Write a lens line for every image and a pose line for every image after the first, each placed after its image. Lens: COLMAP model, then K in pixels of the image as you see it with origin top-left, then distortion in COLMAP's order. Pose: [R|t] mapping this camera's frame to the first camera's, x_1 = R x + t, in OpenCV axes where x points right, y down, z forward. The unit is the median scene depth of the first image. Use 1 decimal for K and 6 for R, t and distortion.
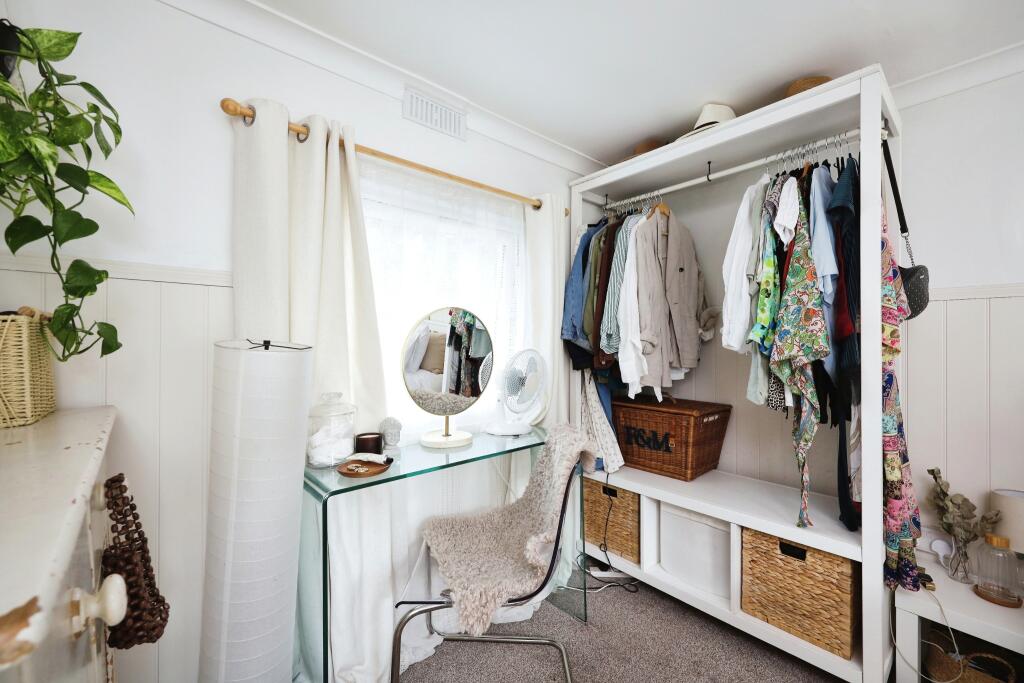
lens RADIAL K [[416.2, 0, 511.8], [0, 416.2, 329.7], [0, 0, 1]] dist [0.000732, 0.000271]
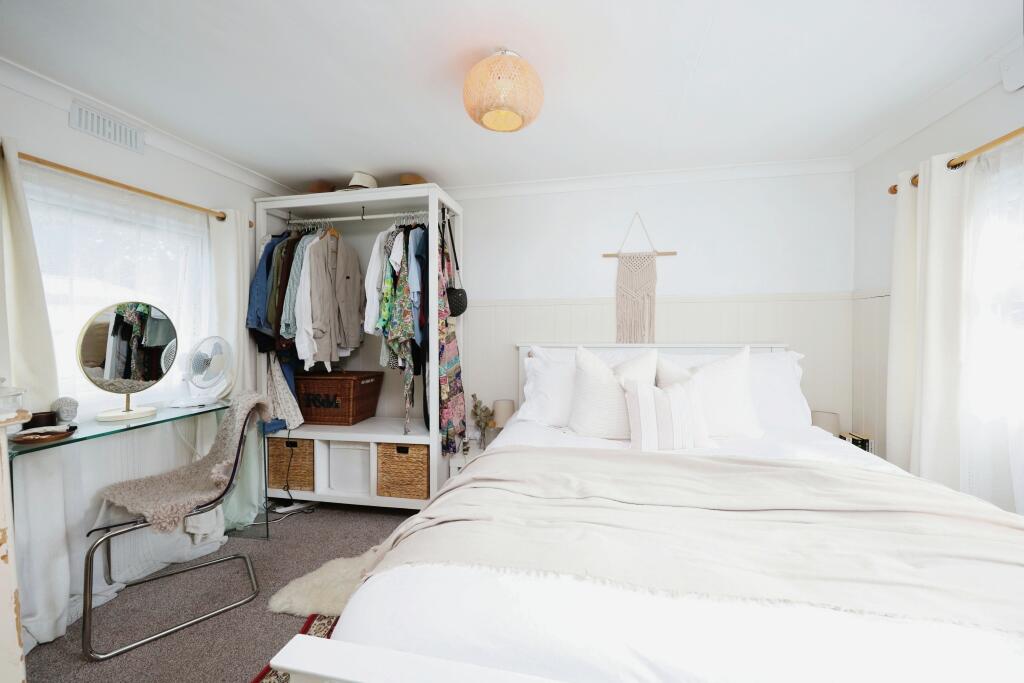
lens RADIAL K [[416.2, 0, 511.8], [0, 416.2, 329.7], [0, 0, 1]] dist [0.000732, 0.000271]
pose [[0.794672, -0.009427, 0.606966, -0.005925], [-0.008464, 0.999610, 0.026607, -0.012515], [-0.606980, -0.026281, 0.794283, -0.509930]]
